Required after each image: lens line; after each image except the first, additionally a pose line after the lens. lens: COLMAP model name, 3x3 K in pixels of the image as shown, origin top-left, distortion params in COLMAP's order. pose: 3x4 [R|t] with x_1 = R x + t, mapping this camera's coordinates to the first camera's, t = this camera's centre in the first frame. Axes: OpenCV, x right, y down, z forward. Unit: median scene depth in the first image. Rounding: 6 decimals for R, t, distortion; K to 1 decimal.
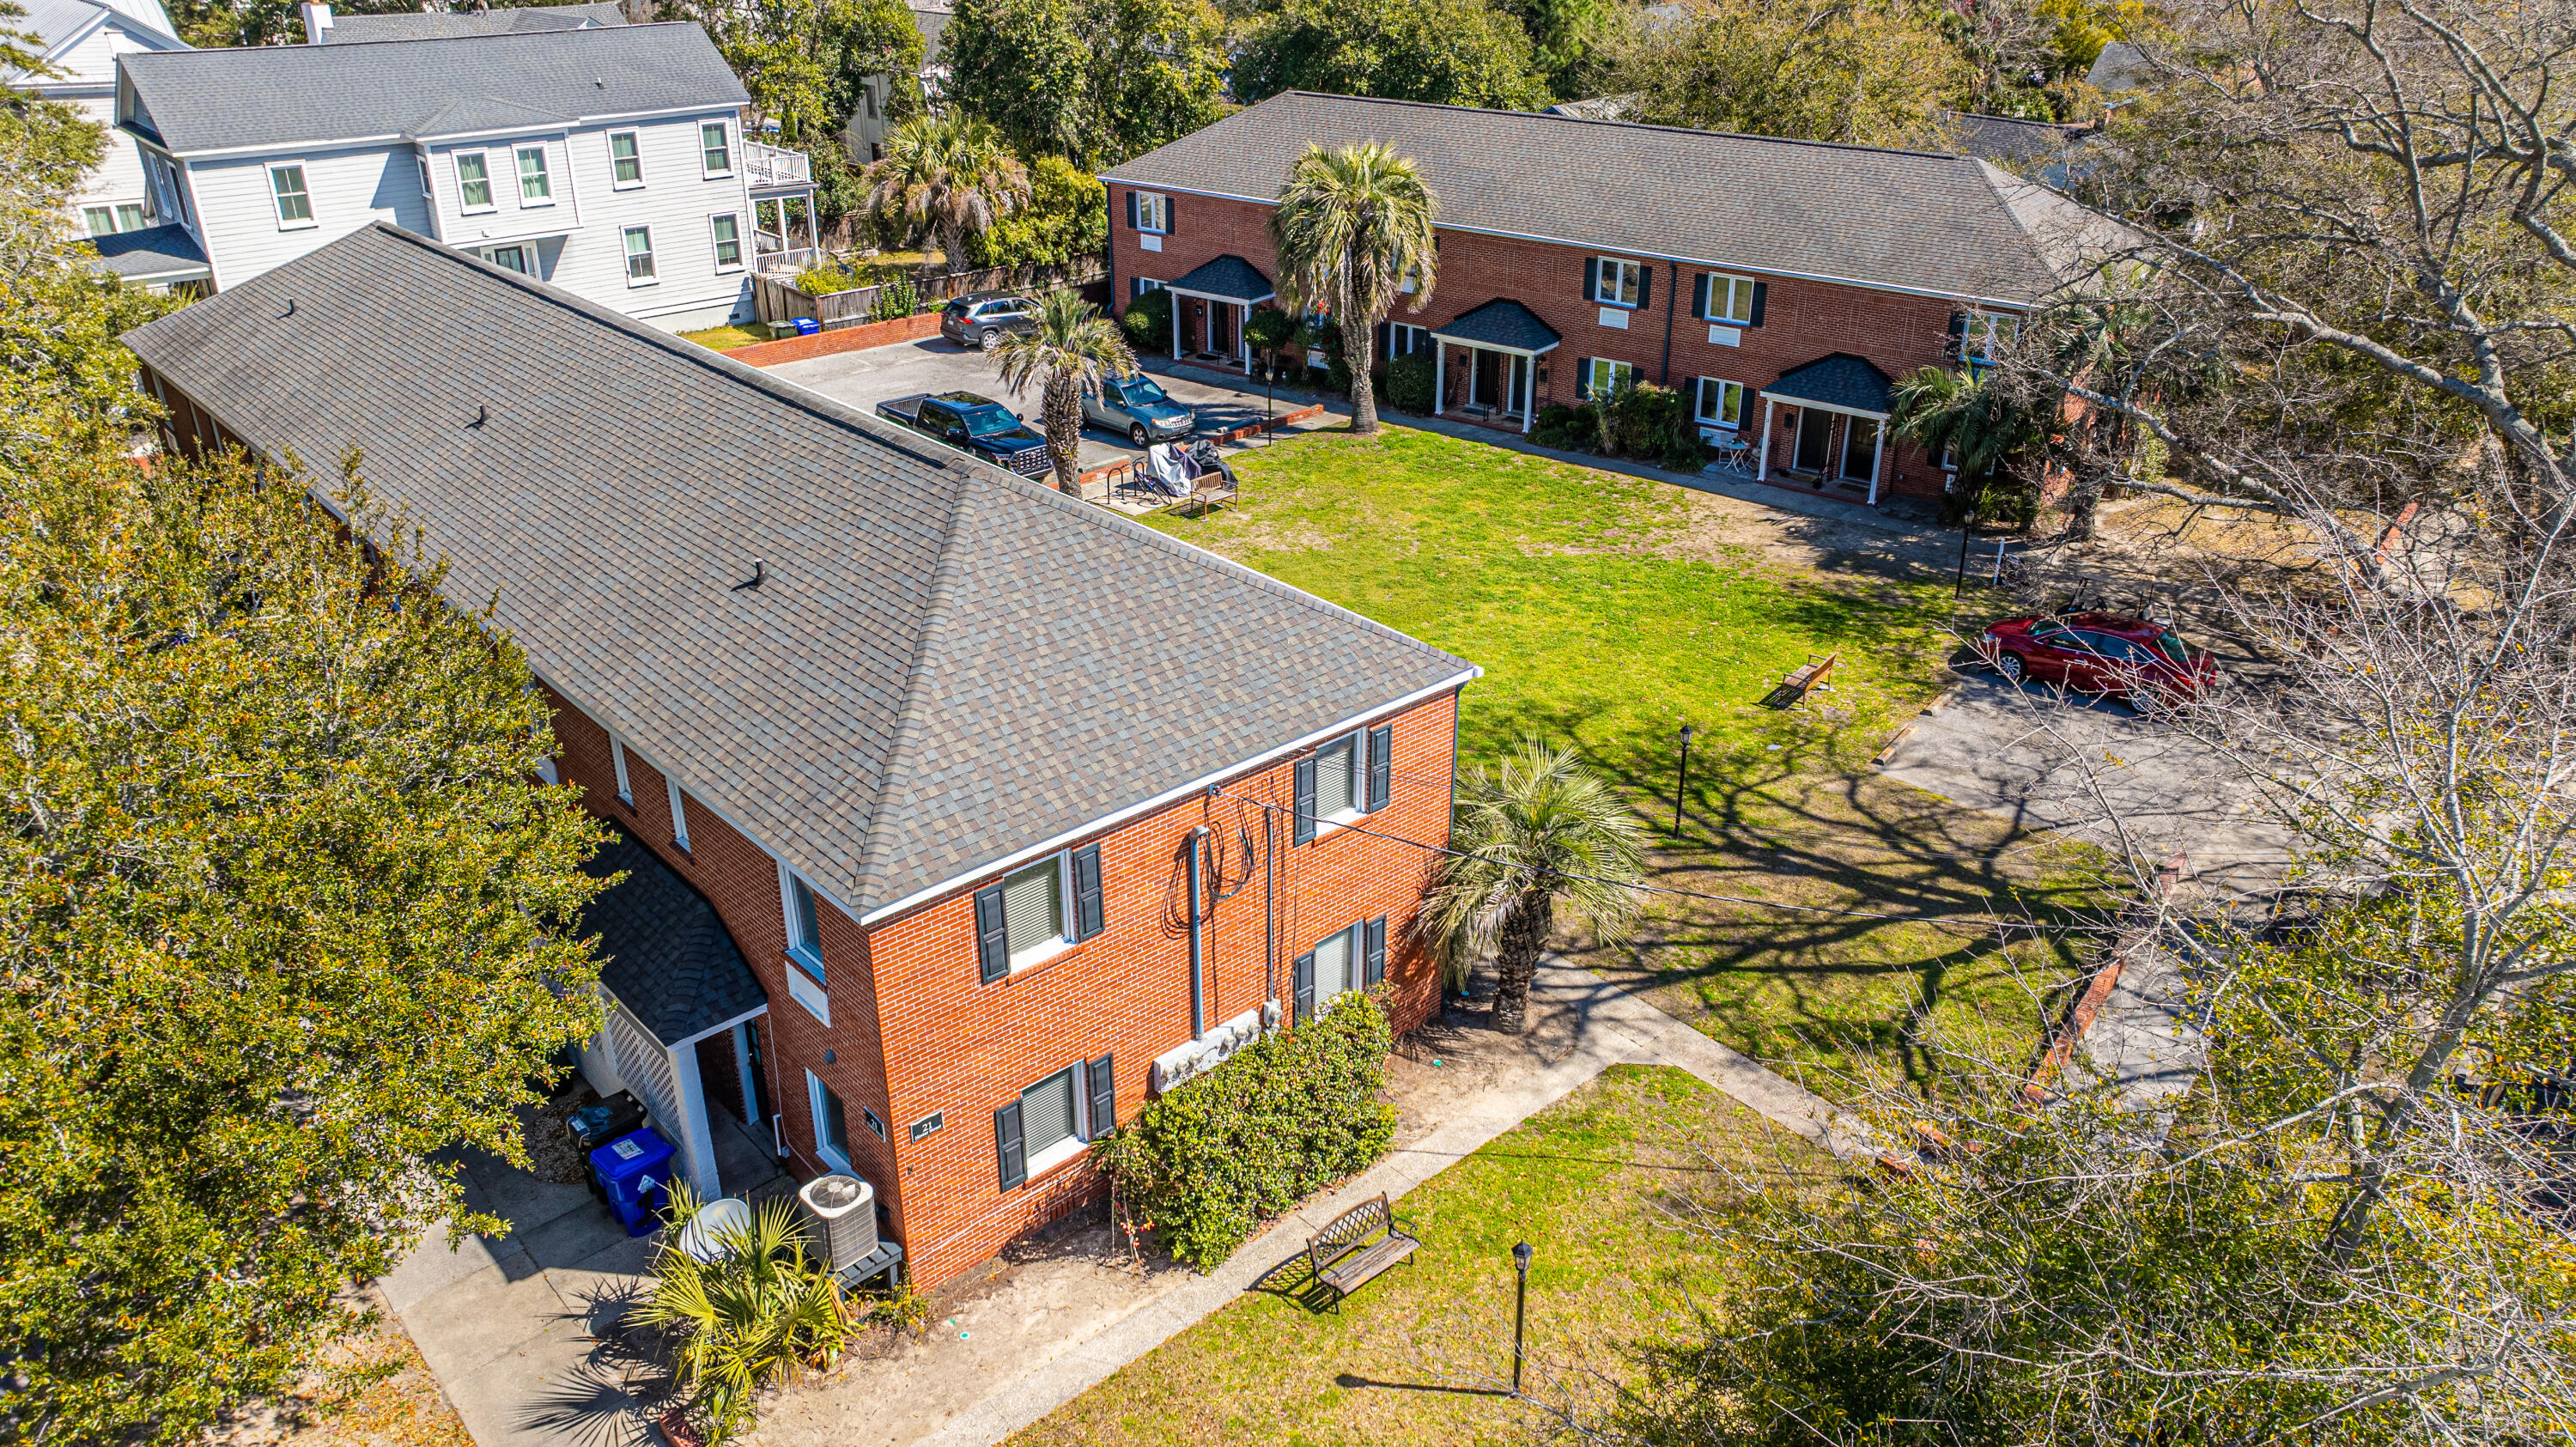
lens RADIAL K [[1806.1, 0, 1292.2], [0, 1806.1, 723.2], [0, 0, 1]] dist [-0.025035, 0.000151]
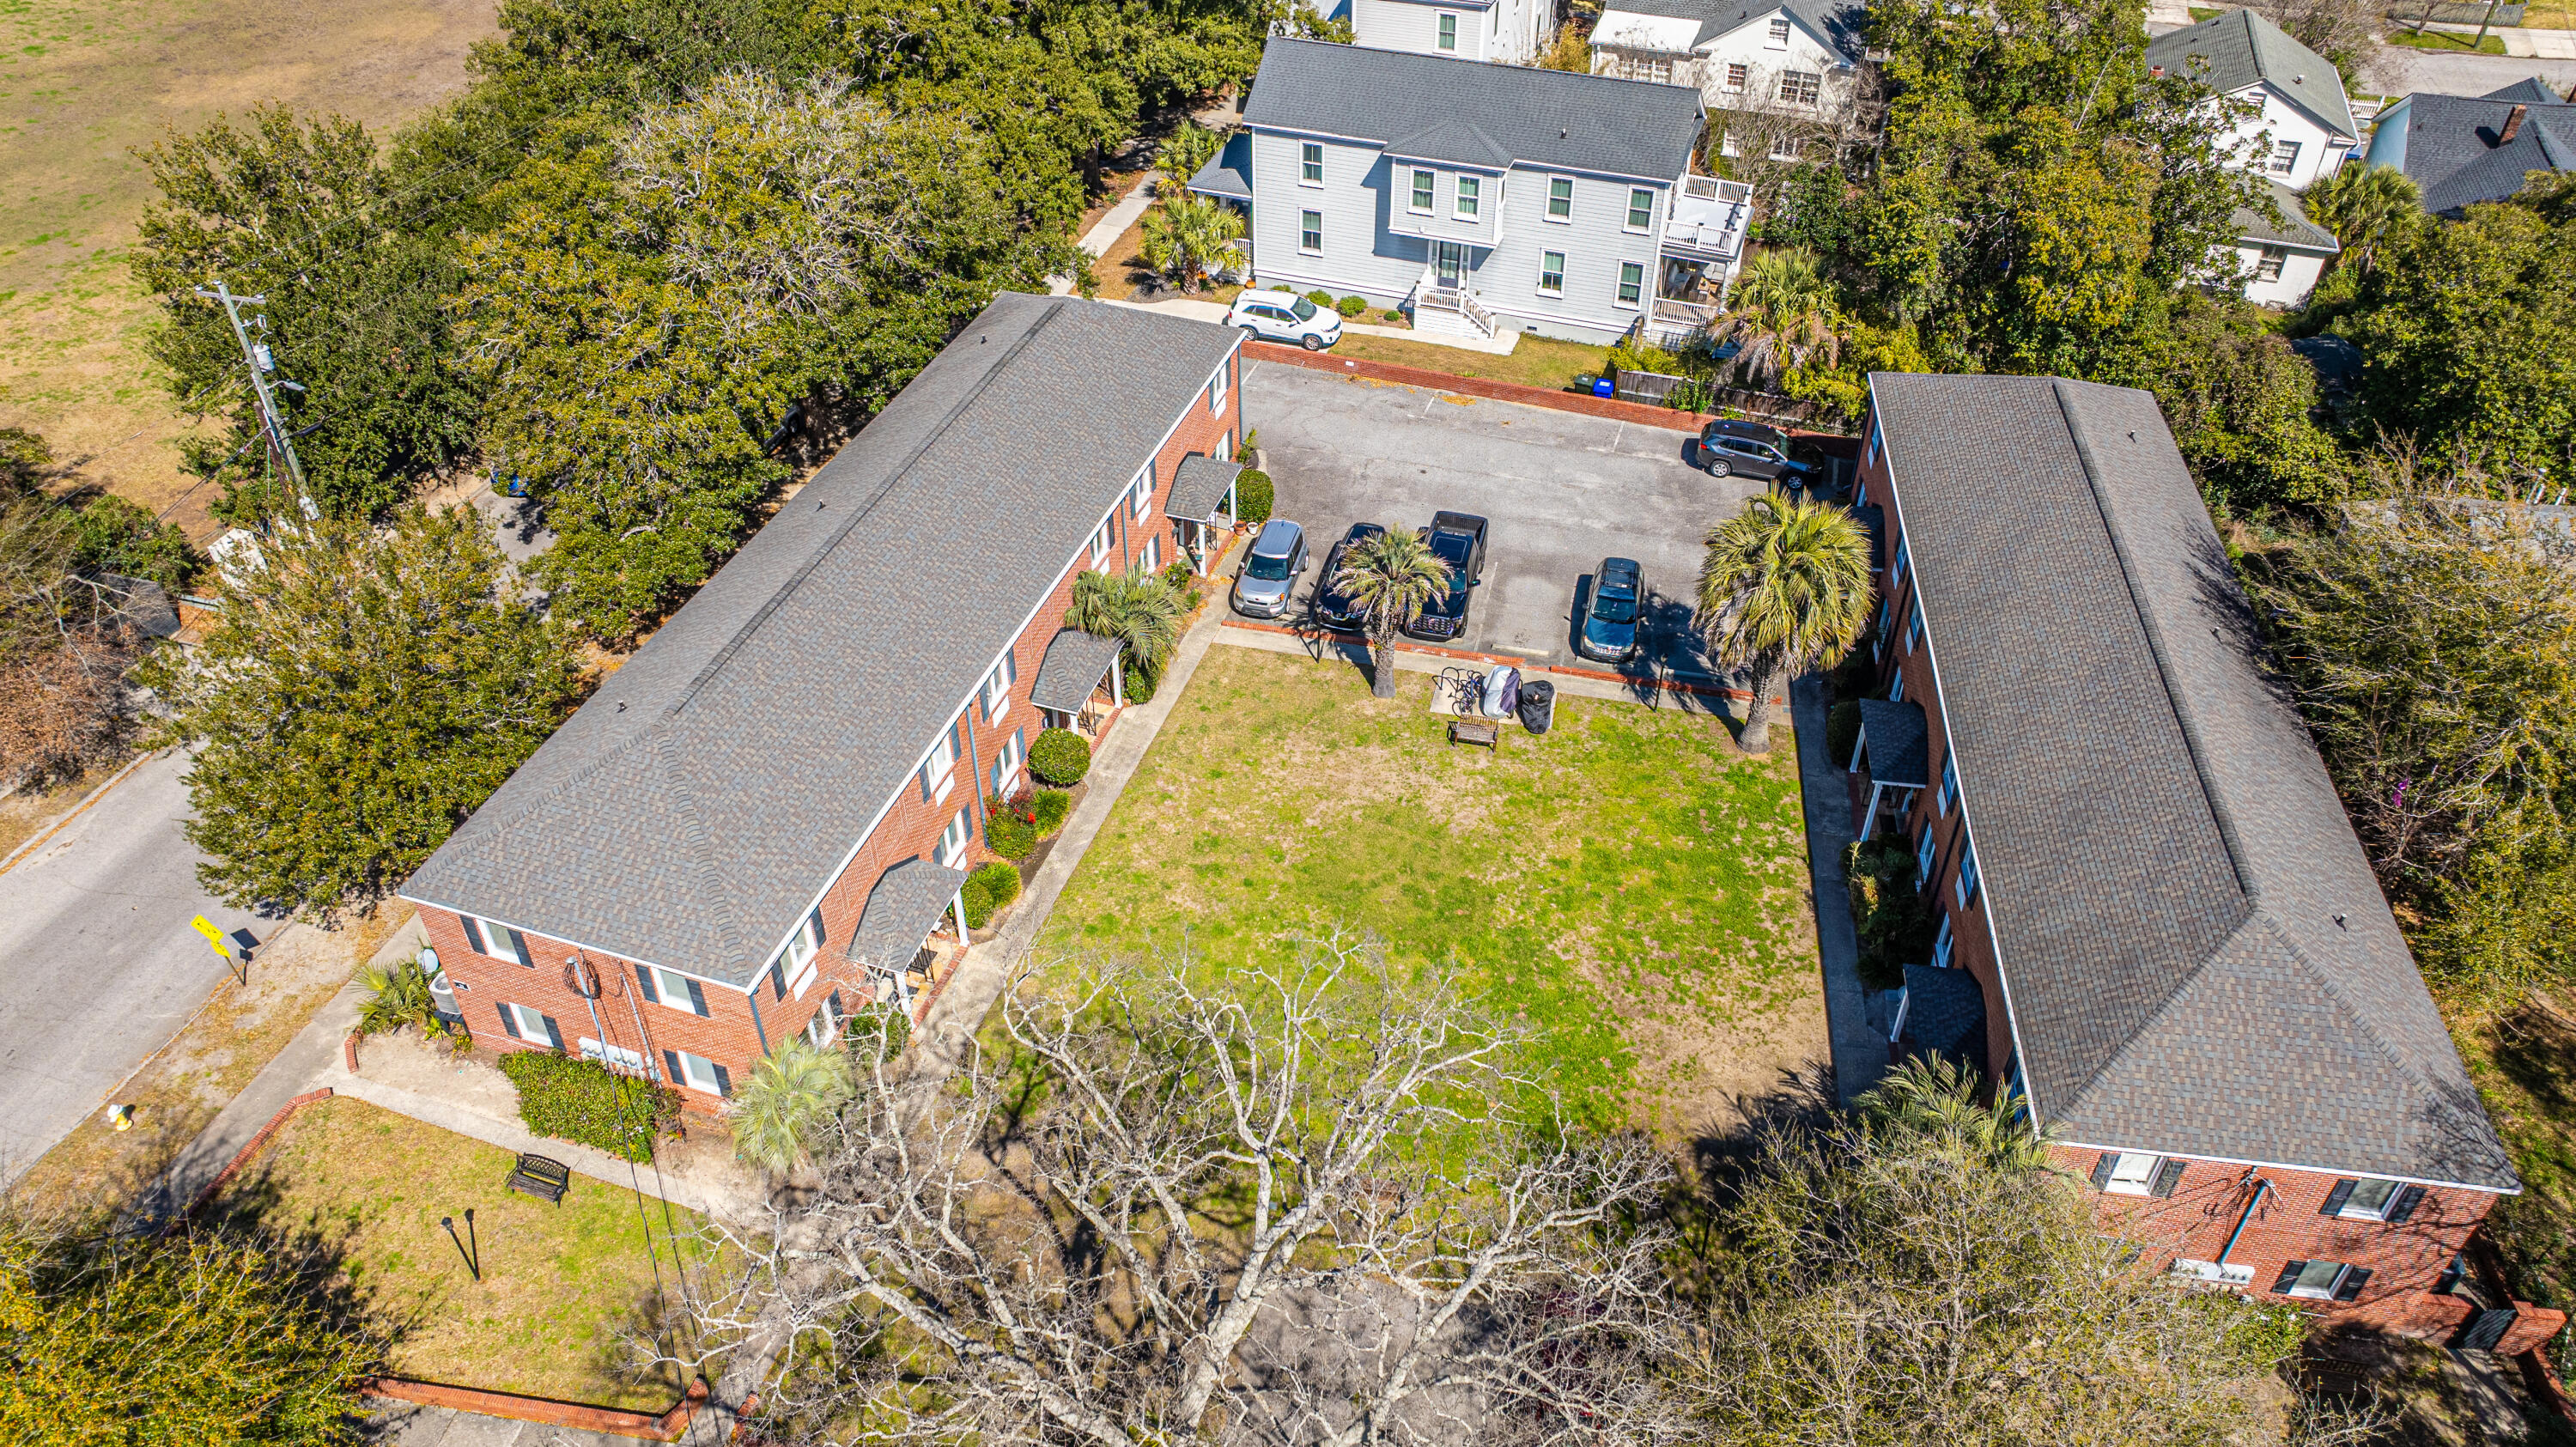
lens RADIAL K [[1806.1, 0, 1299.3], [0, 1806.1, 719.0], [0, 0, 1]] dist [-0.025035, 0.000151]
pose [[0.499138, 0.549604, -0.669922, 0.672986], [-0.382394, 0.833473, 0.398871, -0.554167], [0.777583, 0.057083, 0.626184, 0.176335]]
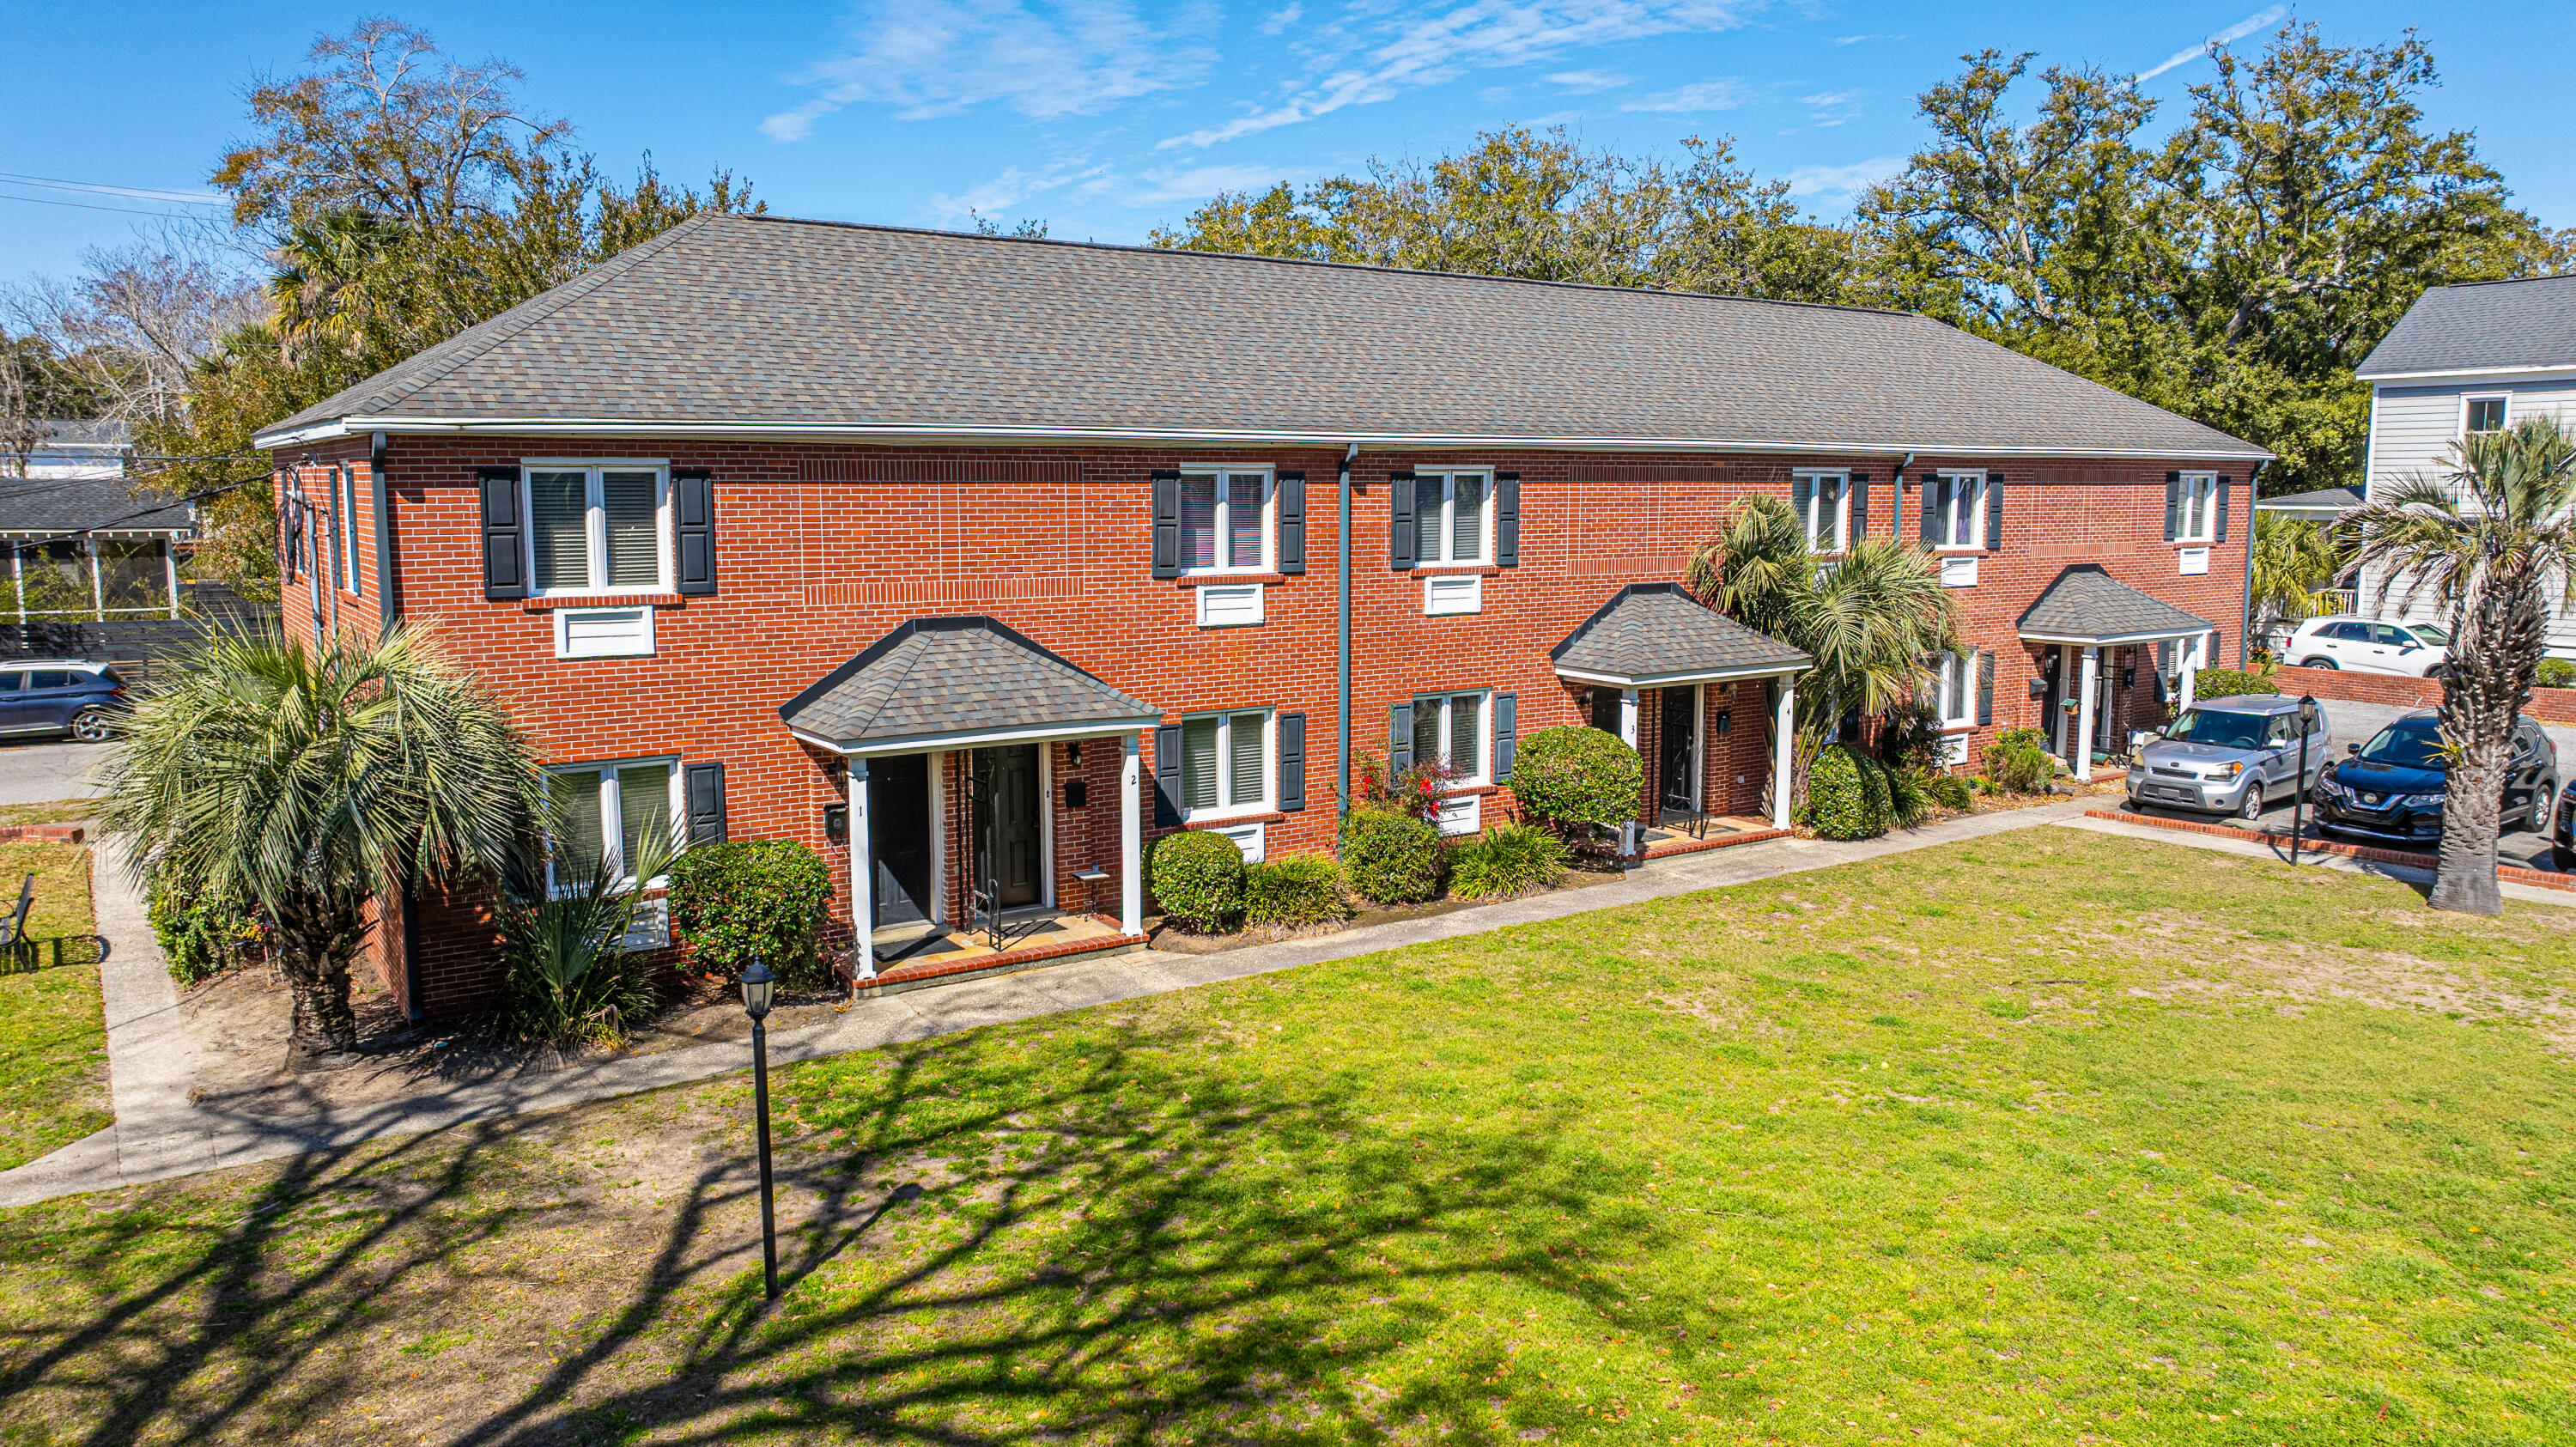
lens RADIAL K [[1806.1, 0, 1294.9], [0, 1806.1, 723.0], [0, 0, 1]] dist [-0.025035, 0.000151]
pose [[-0.126218, 0.136239, -0.982603, 0.362150], [-0.439403, 0.880375, 0.178507, -0.100033], [0.889378, 0.454290, -0.051255, 0.709519]]
